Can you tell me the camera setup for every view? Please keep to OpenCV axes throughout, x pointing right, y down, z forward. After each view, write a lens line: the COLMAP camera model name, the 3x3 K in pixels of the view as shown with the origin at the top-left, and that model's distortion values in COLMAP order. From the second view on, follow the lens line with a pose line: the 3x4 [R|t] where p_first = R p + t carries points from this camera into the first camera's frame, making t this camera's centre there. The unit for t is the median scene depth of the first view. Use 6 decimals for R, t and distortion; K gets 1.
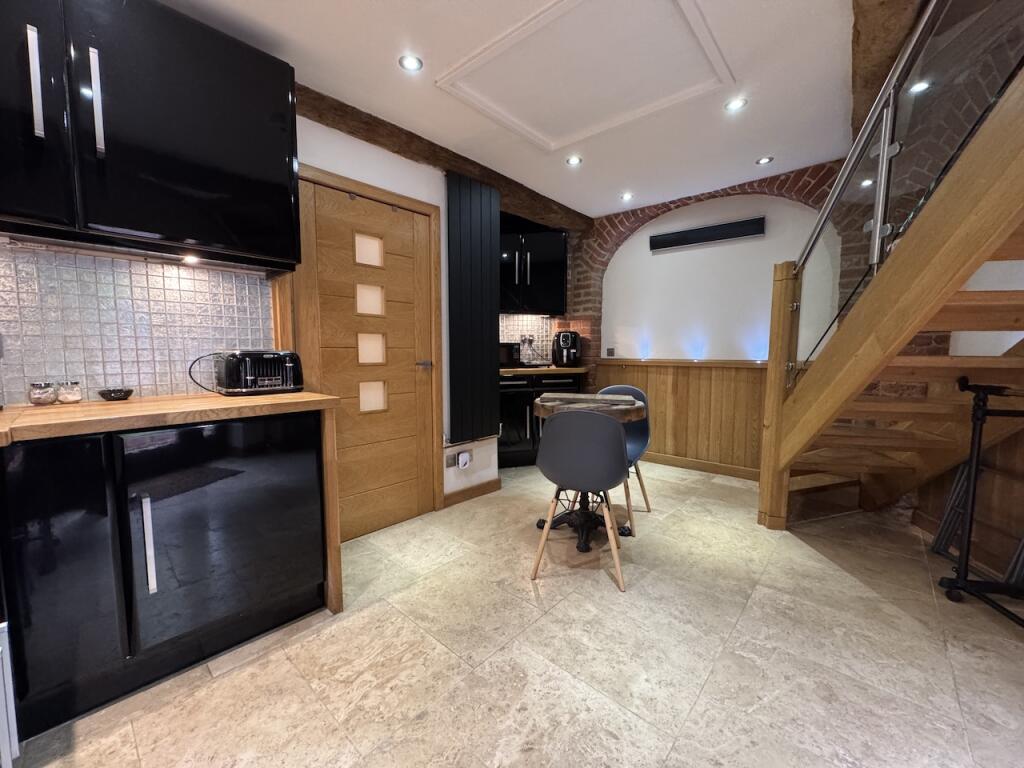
lens RADIAL K [[406.7, 0, 511.4], [0, 406.7, 382.4], [0, 0, 1]] dist [-0.003697, 0.000967]
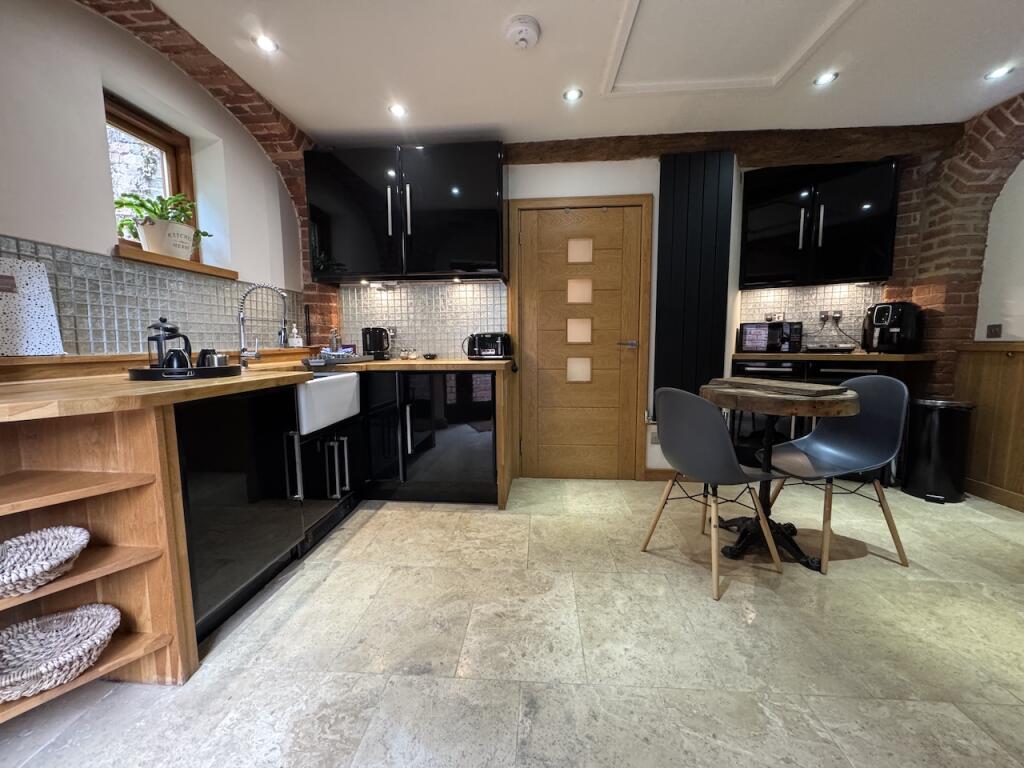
lens RADIAL K [[406.7, 0, 512.2], [0, 406.7, 382.9], [0, 0, 1]] dist [-0.003697, 0.000967]
pose [[0.614469, 0.076595, -0.785214, 0.554733], [-0.054185, 0.997023, 0.054854, 0.019328], [0.787078, 0.008840, 0.616790, 0.089848]]
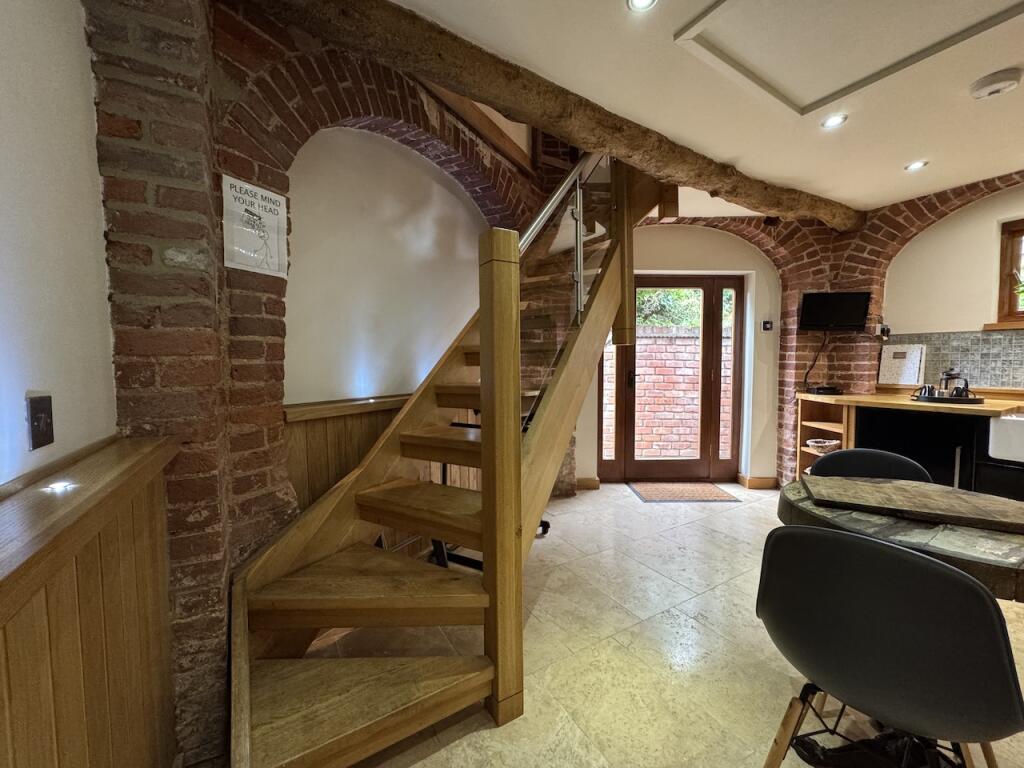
lens RADIAL K [[406.7, 0, 511.6], [0, 406.7, 382.2], [0, 0, 1]] dist [-0.003697, 0.000967]
pose [[-0.955046, -0.011449, 0.296237, 0.540845], [0.026984, 0.991749, 0.125322, -0.177338], [-0.295227, 0.127682, -0.946857, 1.685274]]
